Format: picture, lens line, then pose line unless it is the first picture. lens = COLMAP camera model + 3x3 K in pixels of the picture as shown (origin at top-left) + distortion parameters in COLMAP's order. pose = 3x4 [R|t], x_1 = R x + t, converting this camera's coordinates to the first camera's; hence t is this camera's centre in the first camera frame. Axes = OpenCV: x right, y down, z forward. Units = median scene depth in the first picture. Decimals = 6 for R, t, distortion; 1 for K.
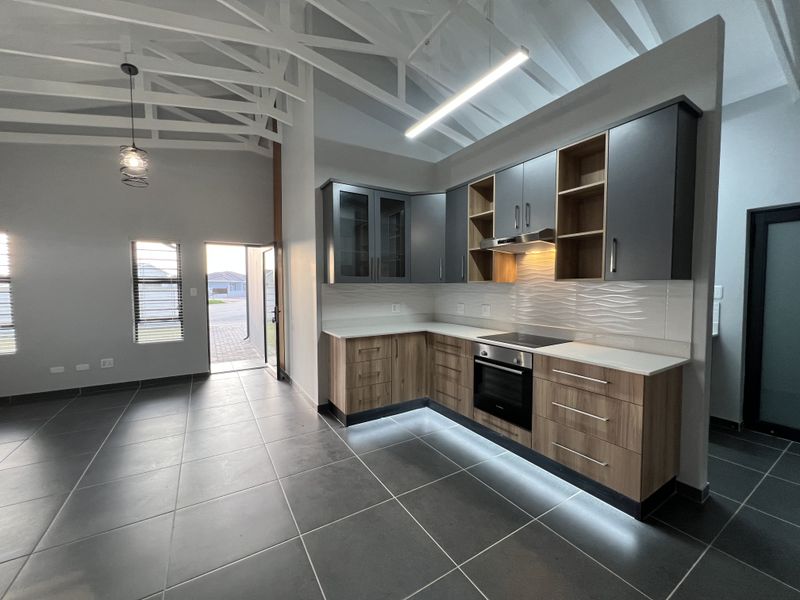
lens RADIAL K [[318.0, 0, 400.0], [0, 318.0, 300.0], [0, 0, 1]] dist [0.000816, 0.000188]
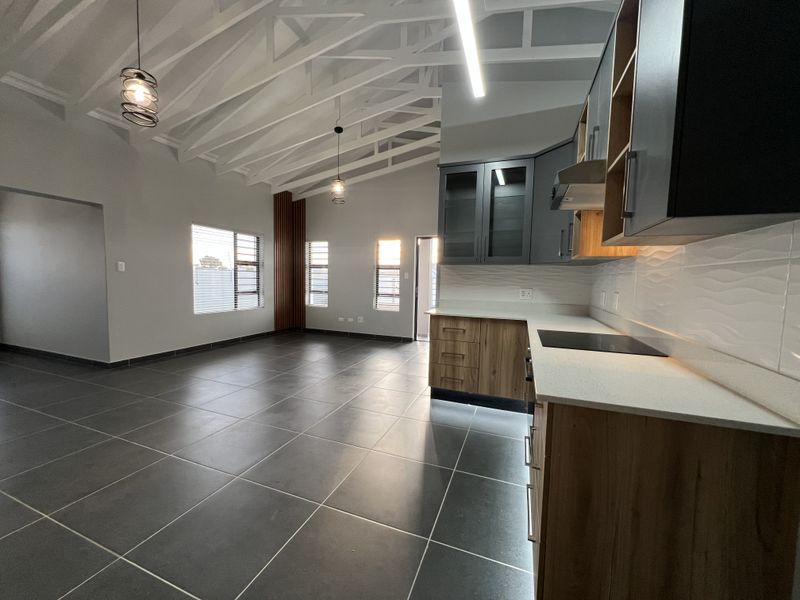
lens RADIAL K [[318.0, 0, 400.0], [0, 318.0, 300.0], [0, 0, 1]] dist [0.000816, 0.000188]
pose [[0.608711, 0.068514, -0.790428, 0.566142], [-0.055809, 0.997494, 0.043484, 0.029278], [0.791427, 0.017644, 0.611009, 0.253245]]
